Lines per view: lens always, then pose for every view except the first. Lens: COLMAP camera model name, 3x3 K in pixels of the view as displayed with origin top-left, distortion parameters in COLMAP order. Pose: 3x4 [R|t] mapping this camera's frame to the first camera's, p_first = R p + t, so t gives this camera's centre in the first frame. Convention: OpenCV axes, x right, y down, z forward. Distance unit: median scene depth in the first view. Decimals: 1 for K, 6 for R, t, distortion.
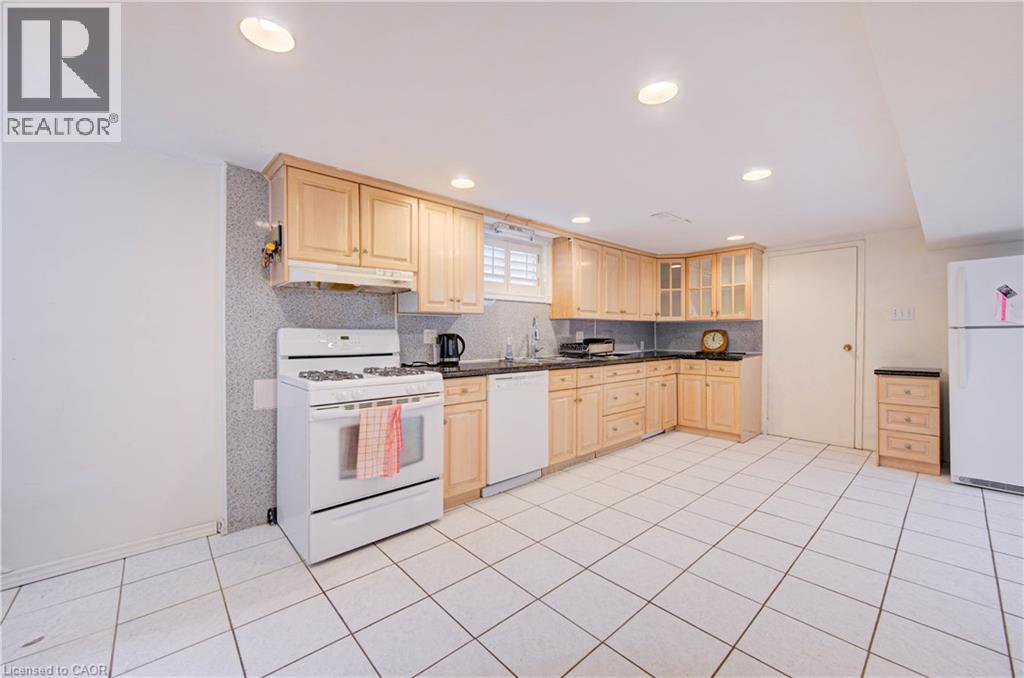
lens RADIAL K [[406.5, 0, 512.0], [0, 406.5, 339.0], [0, 0, 1]] dist [-0.001469, -0.000114]
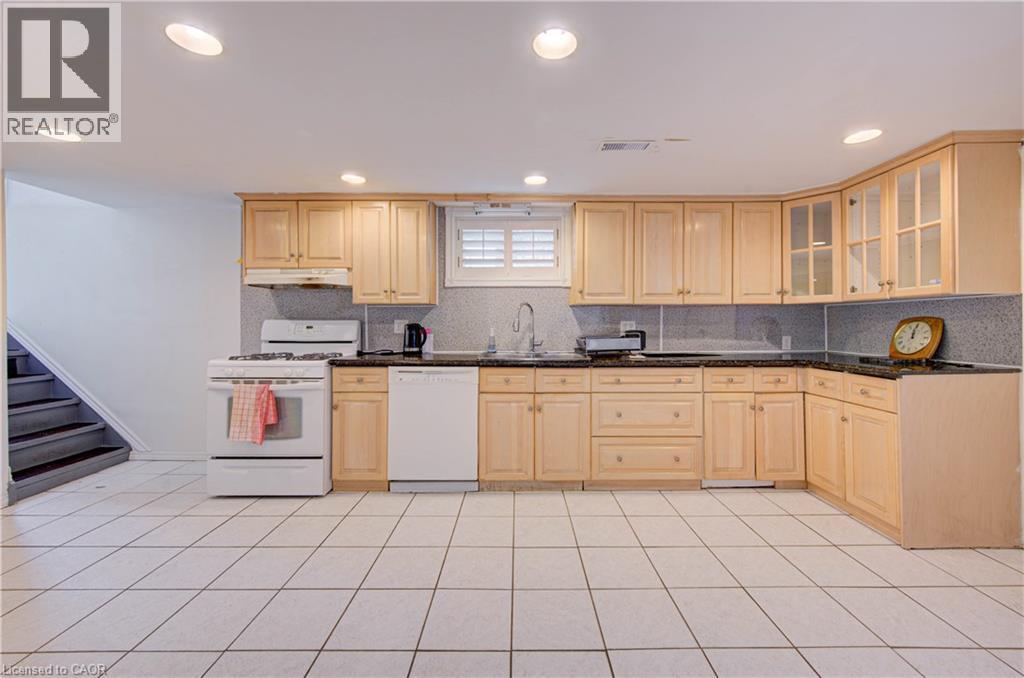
lens RADIAL K [[404.1, 0, 514.0], [0, 404.1, 324.7], [0, 0, 1]] dist [-0.003678, -0.000572]
pose [[0.741742, 0.003573, -0.670675, 0.653367], [-0.008961, 0.999949, -0.004582, -0.007892], [0.670625, 0.009408, 0.741737, 0.387979]]
